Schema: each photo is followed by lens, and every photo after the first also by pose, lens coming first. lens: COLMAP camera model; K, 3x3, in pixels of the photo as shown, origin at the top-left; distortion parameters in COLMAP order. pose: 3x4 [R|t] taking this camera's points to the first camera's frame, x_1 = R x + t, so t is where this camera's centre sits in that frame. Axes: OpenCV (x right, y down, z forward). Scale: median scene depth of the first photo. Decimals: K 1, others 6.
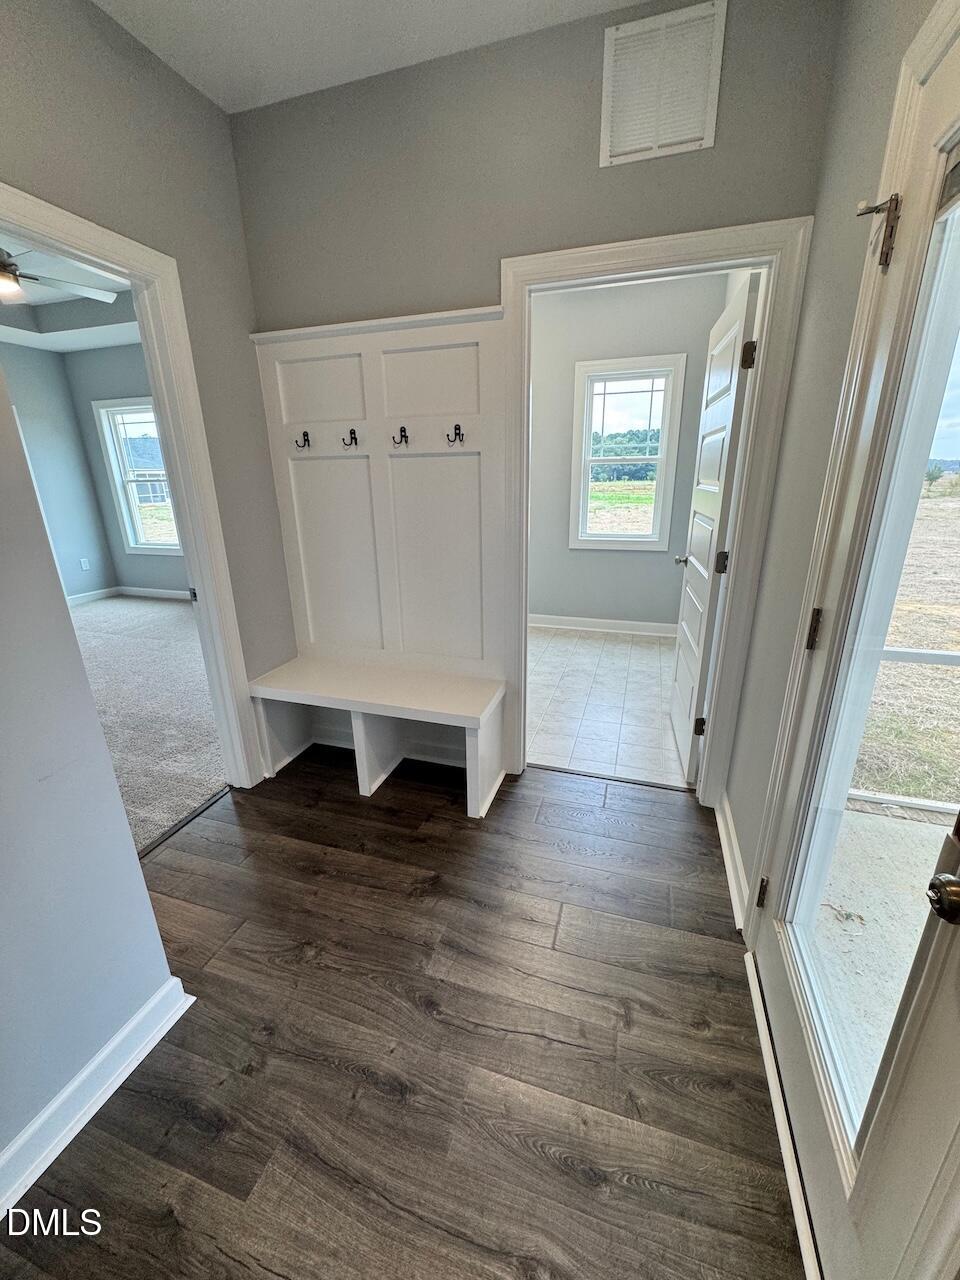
lens RADIAL K [[508.6, 0, 482.3], [0, 508.6, 641.0], [0, 0, 1]] dist [-0.002583, 0.000572]
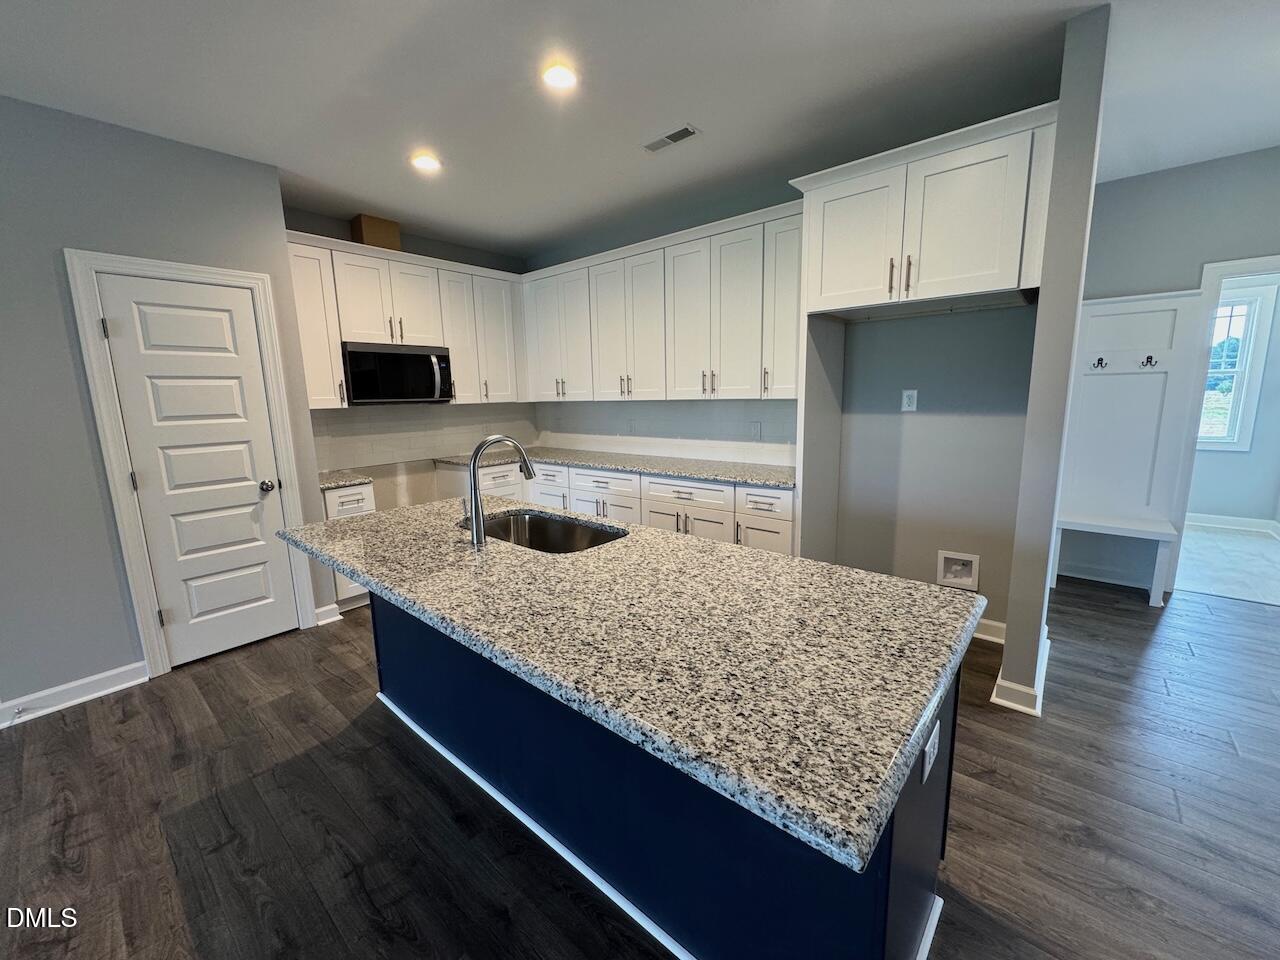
lens RADIAL K [[508.6, 0, 639.9], [0, 508.6, 477.9], [0, 0, 1]] dist [-0.002583, 0.000572]
pose [[0.922907, 0.058134, -0.380608, -0.898276], [-0.112419, 0.986146, -0.121973, 0.337309], [0.368245, 0.155357, 0.916657, -1.015832]]
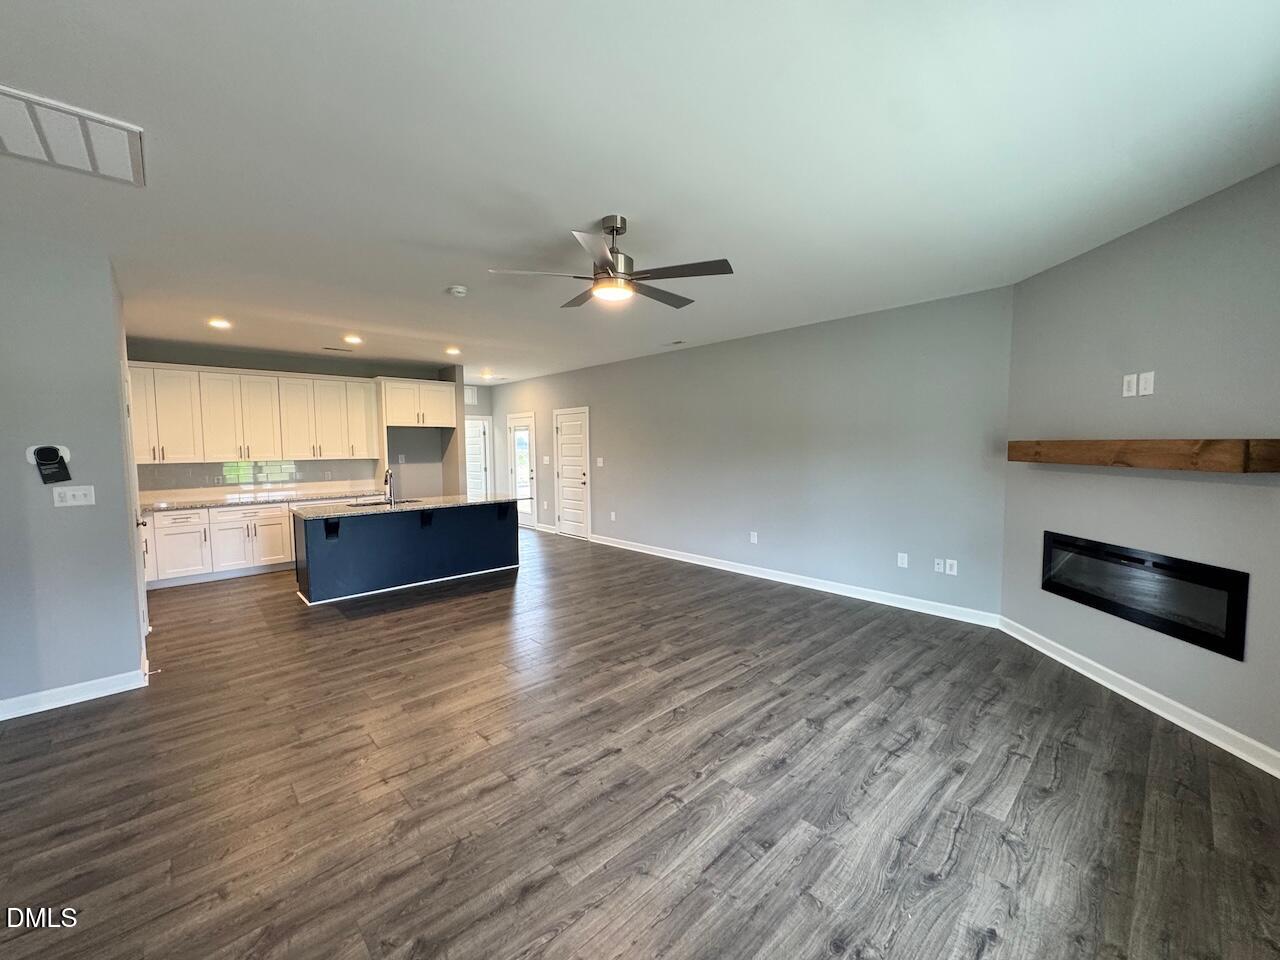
lens RADIAL K [[508.6, 0, 639.9], [0, 508.6, 477.9], [0, 0, 1]] dist [-0.002583, 0.000572]
pose [[0.487610, -0.046425, 0.871826, -3.143630], [0.276756, 0.955305, -0.103919, 0.862645], [-0.828035, 0.291955, 0.478665, -2.635457]]
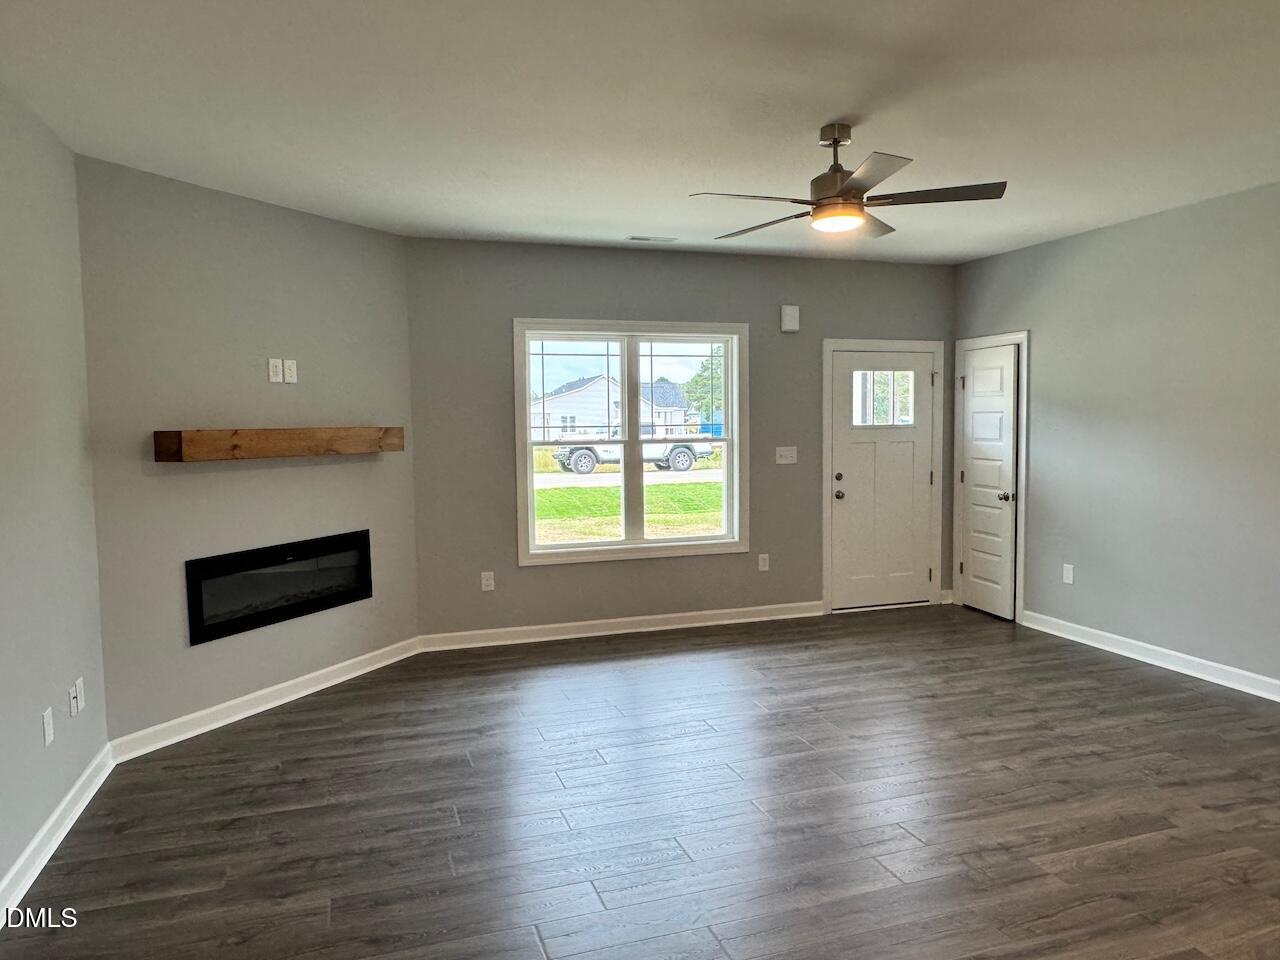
lens RADIAL K [[877.1, 0, 640.0], [0, 877.1, 480.0], [0, 0, 1]] dist [-0.002442, -0.000688]
pose [[-0.807387, 0.066869, -0.586221, -0.622405], [-0.160217, 0.931378, 0.326903, 0.214336], [0.567853, 0.357860, -0.741268, -0.828785]]
